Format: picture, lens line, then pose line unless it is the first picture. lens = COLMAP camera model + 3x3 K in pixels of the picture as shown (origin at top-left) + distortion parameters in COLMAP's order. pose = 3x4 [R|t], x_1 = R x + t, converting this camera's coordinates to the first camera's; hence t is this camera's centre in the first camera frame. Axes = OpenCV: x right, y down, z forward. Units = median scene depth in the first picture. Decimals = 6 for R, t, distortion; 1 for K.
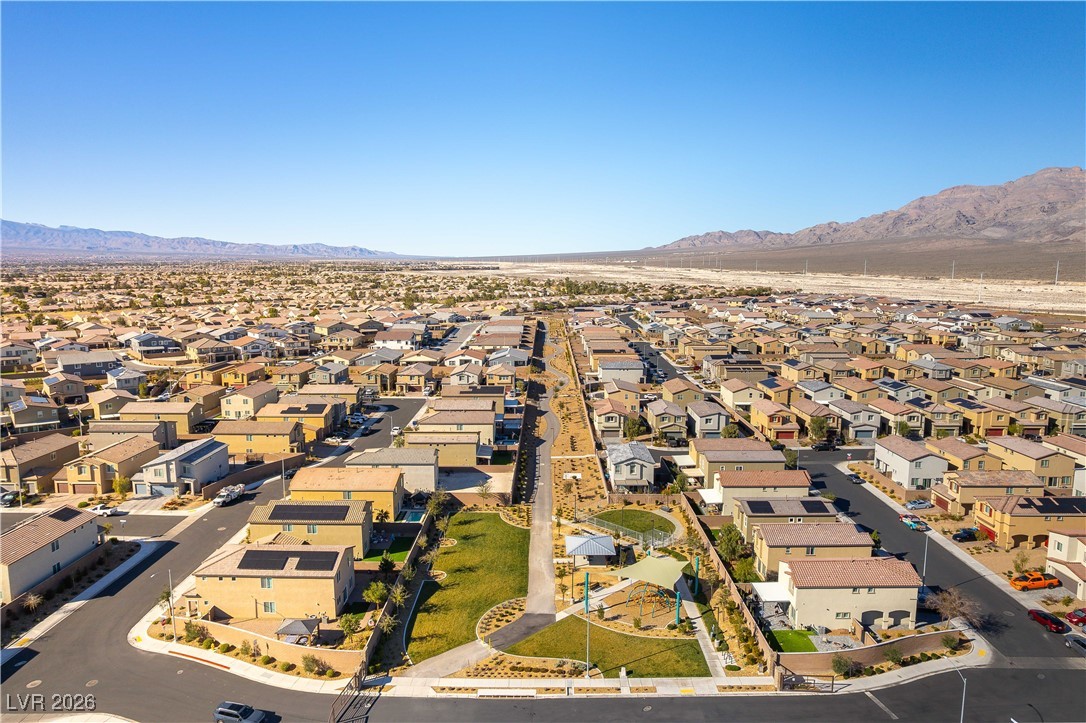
lens RADIAL K [[785.3, 0, 547.1], [0, 785.3, 339.0], [0, 0, 1]] dist [-0.073094, 0.064465]
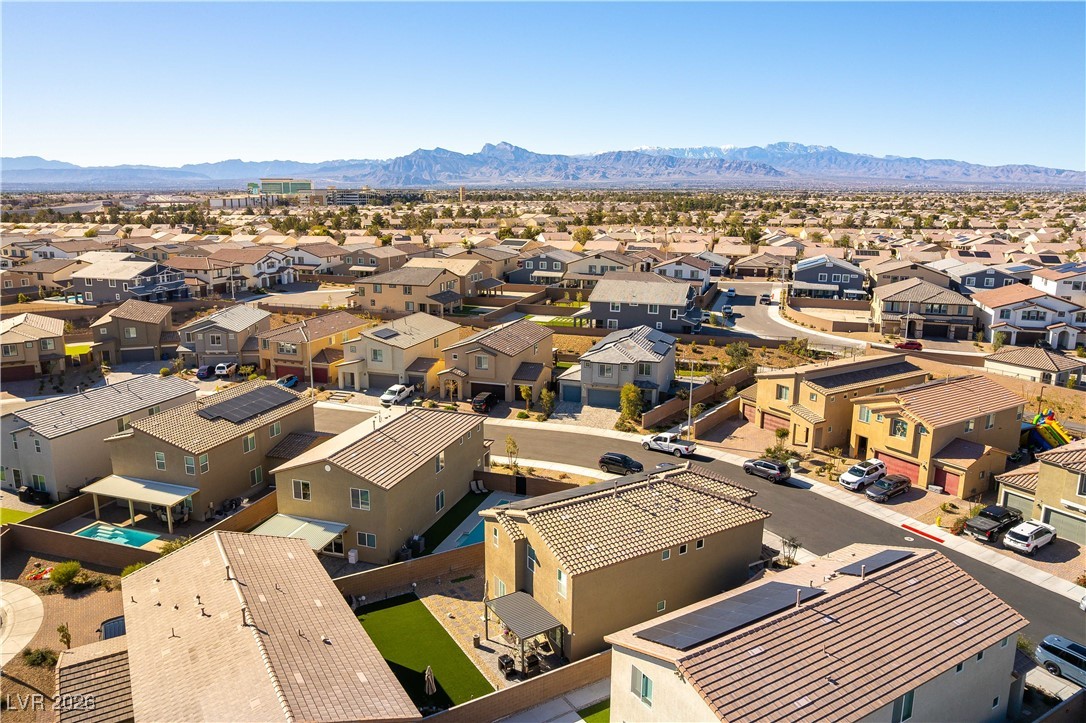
lens RADIAL K [[785.3, 0, 547.1], [0, 785.3, 339.0], [0, 0, 1]] dist [-0.073094, 0.064465]
pose [[0.562659, 0.166255, -0.809799, -0.044571], [-0.099677, 0.986066, 0.133186, -0.001058], [0.820658, 0.005780, 0.571391, 0.130472]]
